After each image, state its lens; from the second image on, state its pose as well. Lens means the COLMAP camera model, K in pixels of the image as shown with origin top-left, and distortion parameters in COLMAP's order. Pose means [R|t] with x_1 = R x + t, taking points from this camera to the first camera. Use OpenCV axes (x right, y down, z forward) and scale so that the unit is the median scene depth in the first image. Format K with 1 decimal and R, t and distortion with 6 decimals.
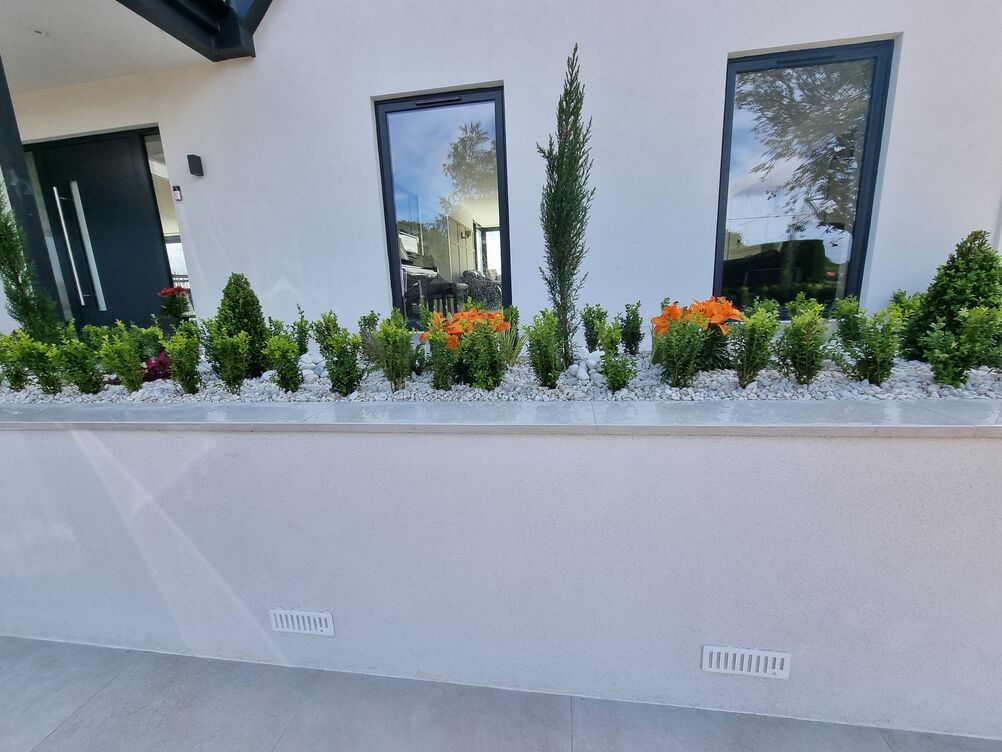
lens RADIAL K [[415.1, 0, 505.1], [0, 415.1, 377.8], [0, 0, 1]] dist [0.001129, -0.001350]
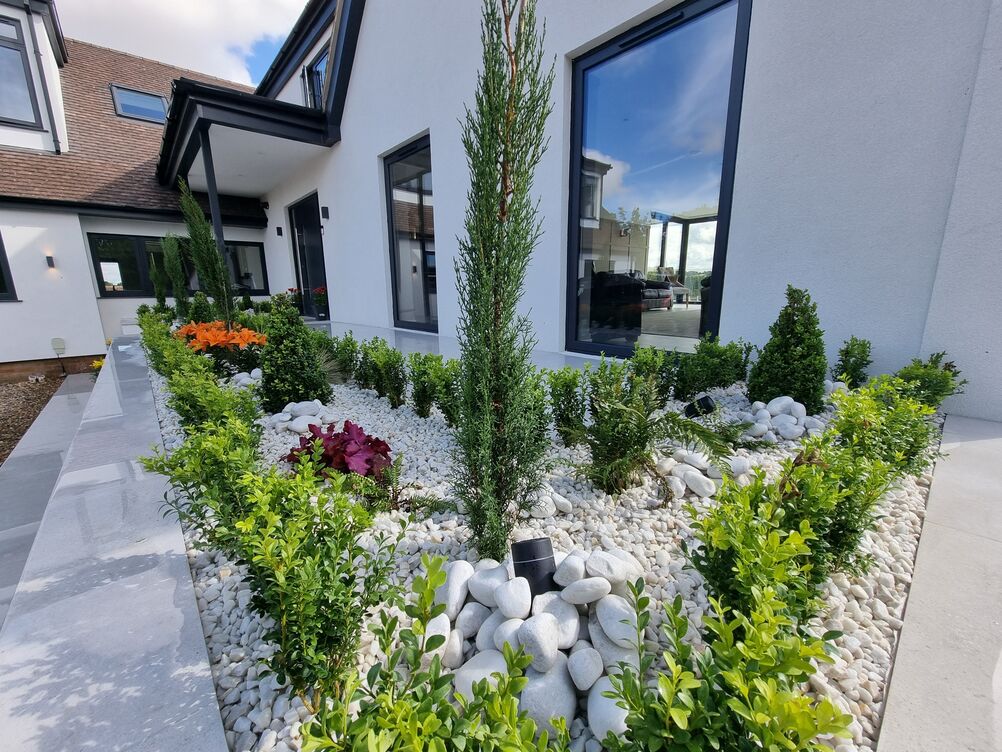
lens RADIAL K [[415.1, 0, 501.0], [0, 415.1, 379.1], [0, 0, 1]] dist [0.001129, -0.001350]
pose [[0.761826, 0.176240, -0.623346, 2.593808], [-0.157695, 0.983786, 0.085421, -0.342307], [0.628294, 0.033222, 0.777266, 0.566551]]
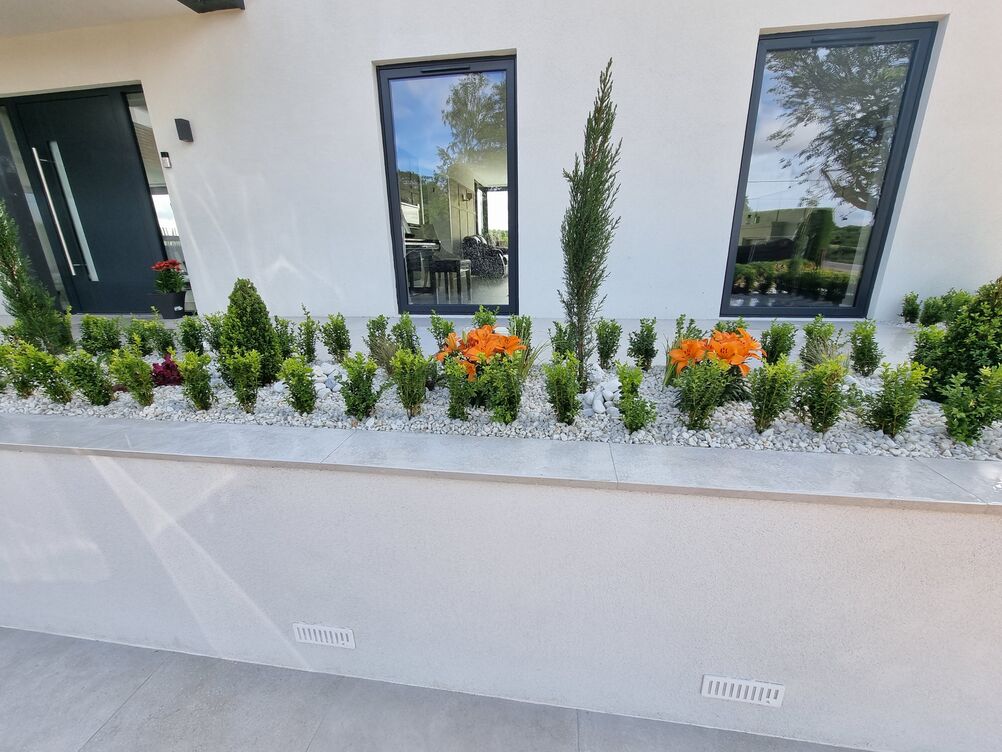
lens RADIAL K [[415.1, 0, 505.9], [0, 415.1, 380.1], [0, 0, 1]] dist [0.001129, -0.001350]
pose [[0.999693, 0.021765, 0.011867, -0.049888], [-0.022853, 0.994634, 0.100904, -0.162120], [-0.009607, -0.101145, 0.994825, 0.009812]]
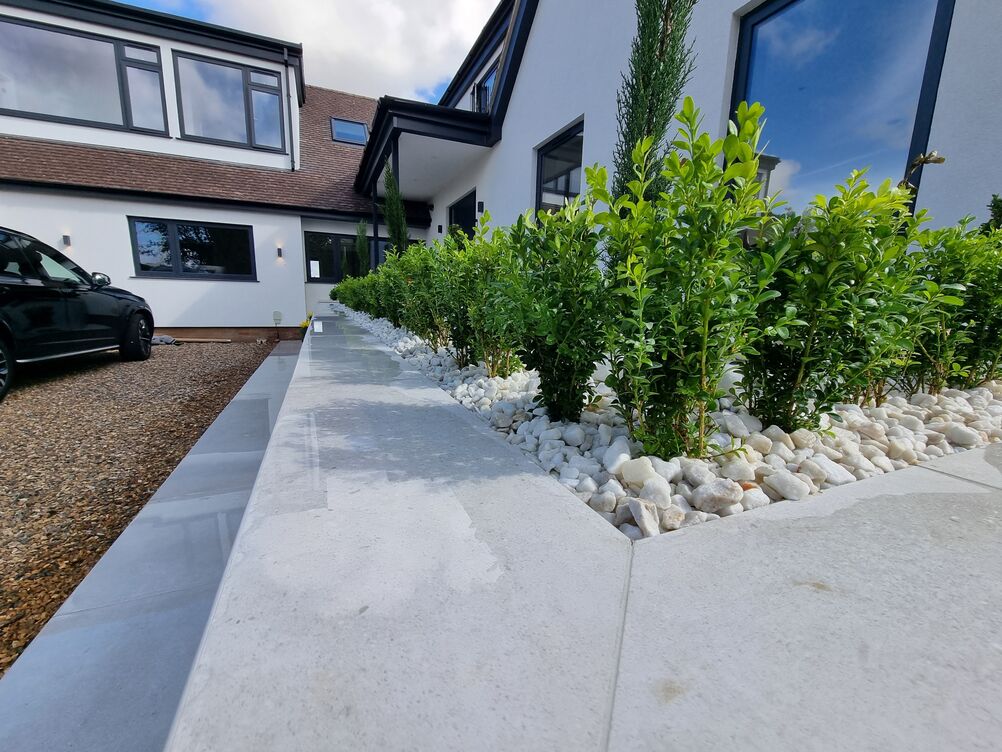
lens RADIAL K [[415.1, 0, 500.6], [0, 415.1, 376.8], [0, 0, 1]] dist [0.001129, -0.001350]
pose [[0.522636, 0.216592, -0.824584, 2.733302], [-0.223021, 0.968245, 0.112972, -0.058899], [0.822869, 0.124856, 0.554345, 0.472622]]
